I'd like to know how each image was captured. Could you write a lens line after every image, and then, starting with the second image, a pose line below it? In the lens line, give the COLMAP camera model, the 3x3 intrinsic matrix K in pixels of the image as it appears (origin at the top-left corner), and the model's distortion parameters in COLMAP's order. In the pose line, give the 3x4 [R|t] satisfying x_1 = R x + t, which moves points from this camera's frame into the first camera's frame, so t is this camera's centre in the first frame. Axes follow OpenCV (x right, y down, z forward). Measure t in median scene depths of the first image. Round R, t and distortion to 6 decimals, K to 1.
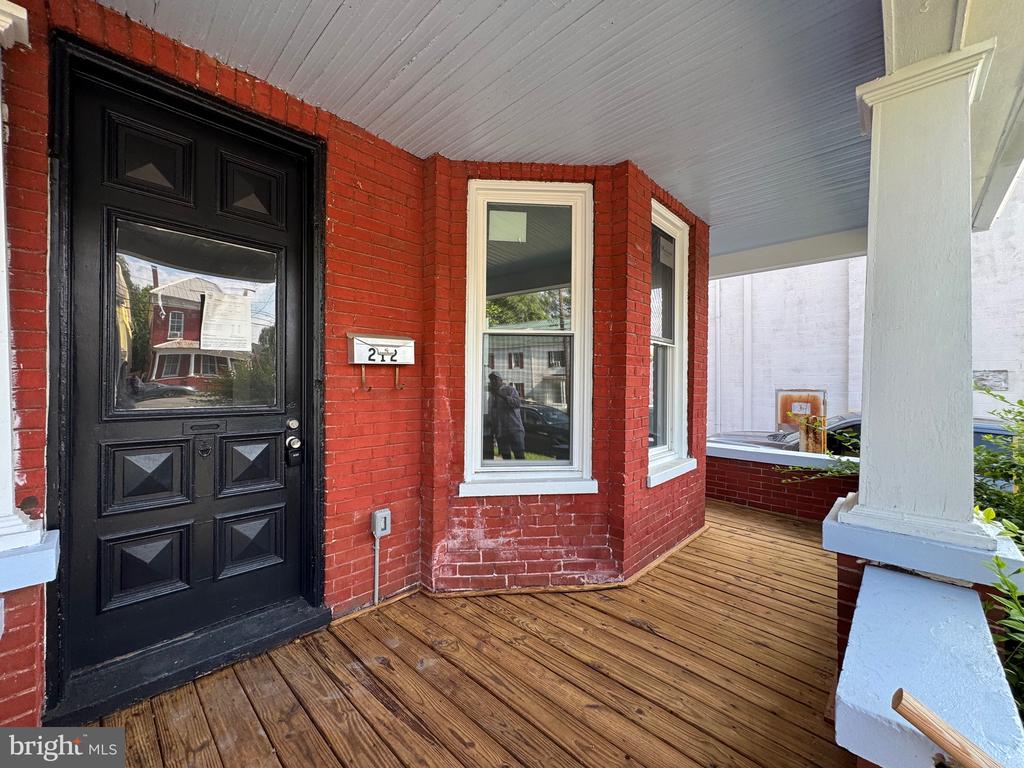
lens RADIAL K [[409.0, 0, 512.0], [0, 409.0, 384.0], [0, 0, 1]] dist [-0.002557, 0.000586]
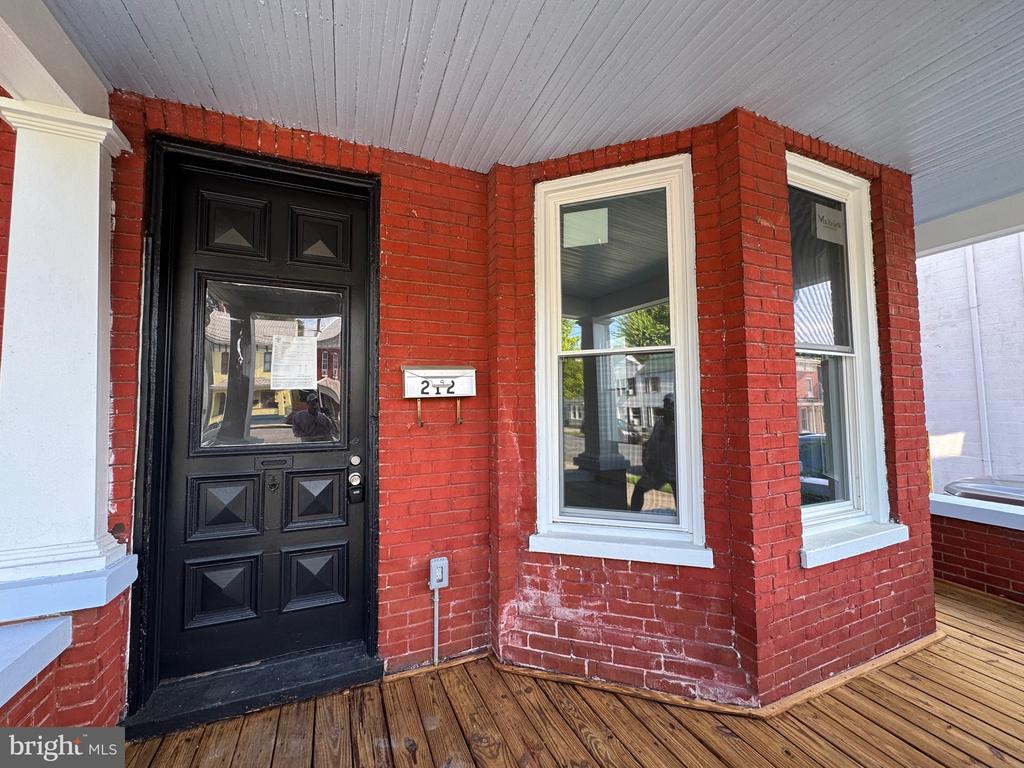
lens RADIAL K [[409.0, 0, 512.0], [0, 409.0, 384.0], [0, 0, 1]] dist [-0.002557, 0.000586]
pose [[0.919118, -0.038455, -0.392102, 0.199613], [0.017054, 0.998176, -0.057919, -0.021658], [0.393614, 0.046548, 0.918096, 0.214242]]
